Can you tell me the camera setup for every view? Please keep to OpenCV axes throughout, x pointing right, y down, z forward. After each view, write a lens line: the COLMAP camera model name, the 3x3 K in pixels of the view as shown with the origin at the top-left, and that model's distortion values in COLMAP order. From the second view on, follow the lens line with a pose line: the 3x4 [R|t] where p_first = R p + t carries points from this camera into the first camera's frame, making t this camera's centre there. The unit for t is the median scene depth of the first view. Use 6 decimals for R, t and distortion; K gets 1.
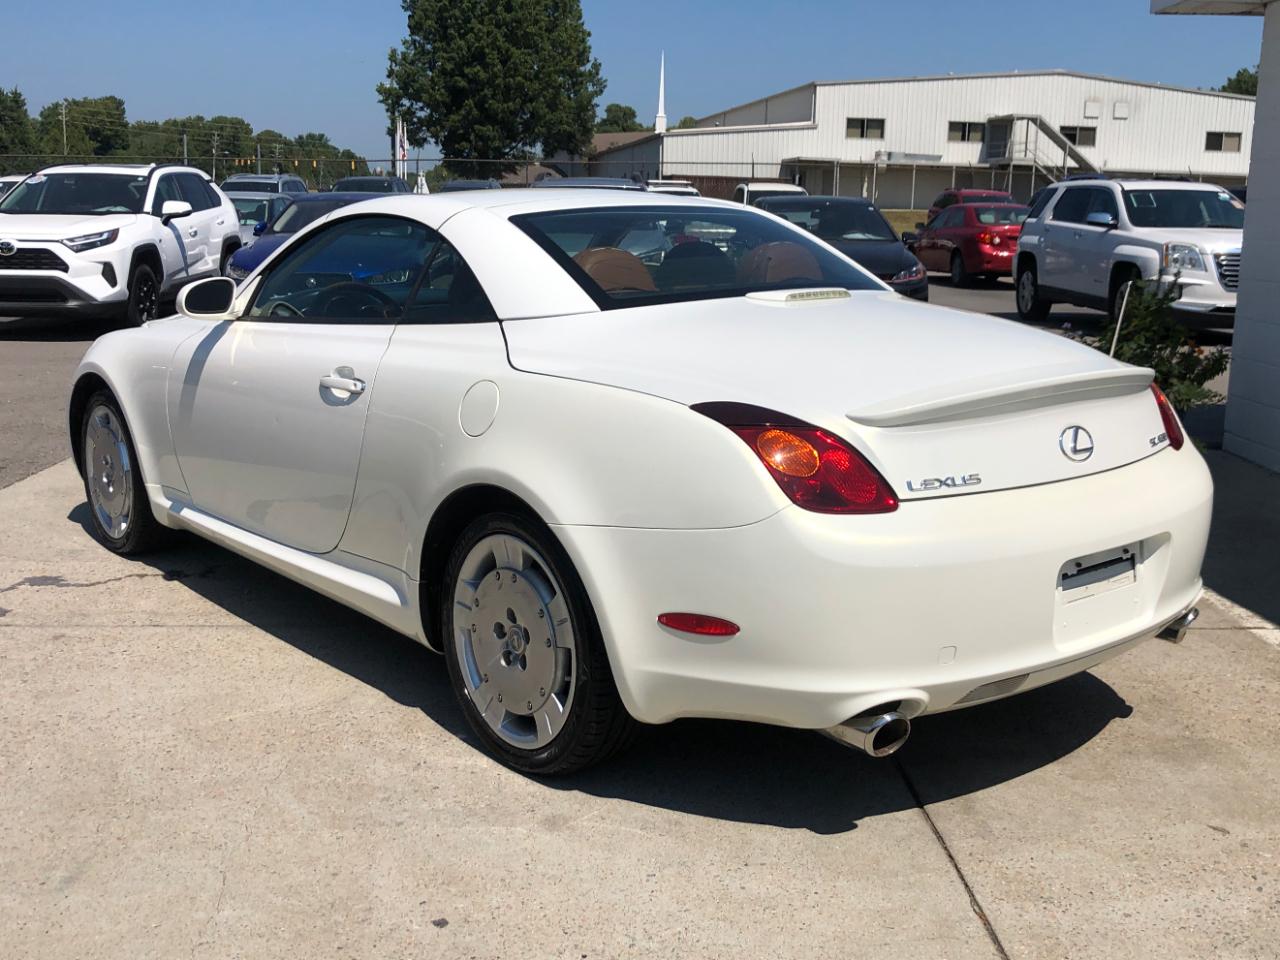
lens RADIAL K [[1391.5, 0, 647.0], [0, 1391.5, 482.4], [0, 0, 1]] dist [0.010481, 0.000000]
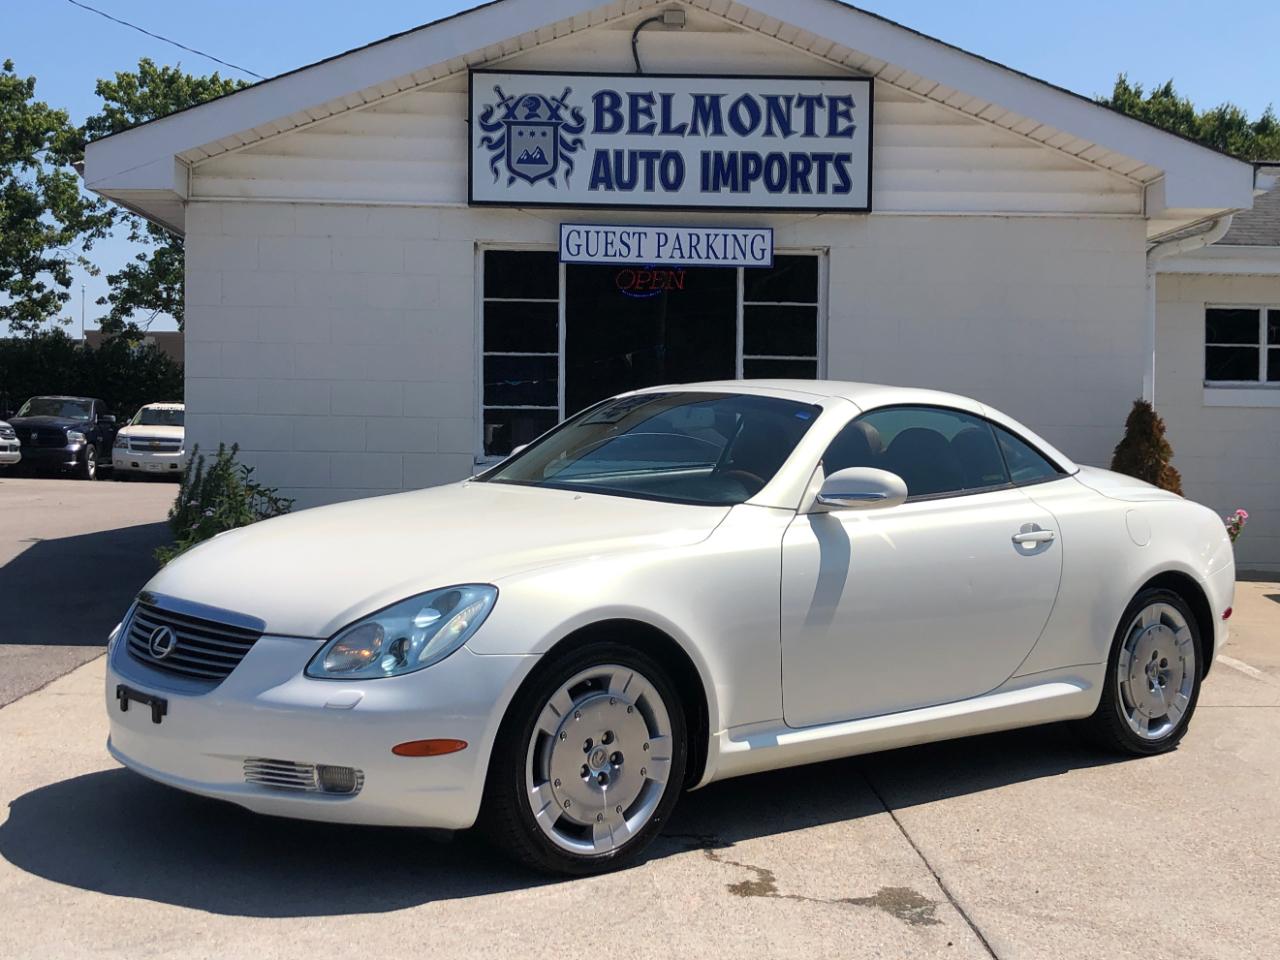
lens RADIAL K [[1683.1, 0, 656.5], [0, 1683.1, 468.1], [0, 0, 1]] dist [0.064938, 0.000000]
pose [[-0.005282, -0.045517, 0.998950, -1.777696], [0.176929, 0.983160, 0.045733, -0.266669], [-0.984209, 0.176985, 0.002860, 1.344838]]
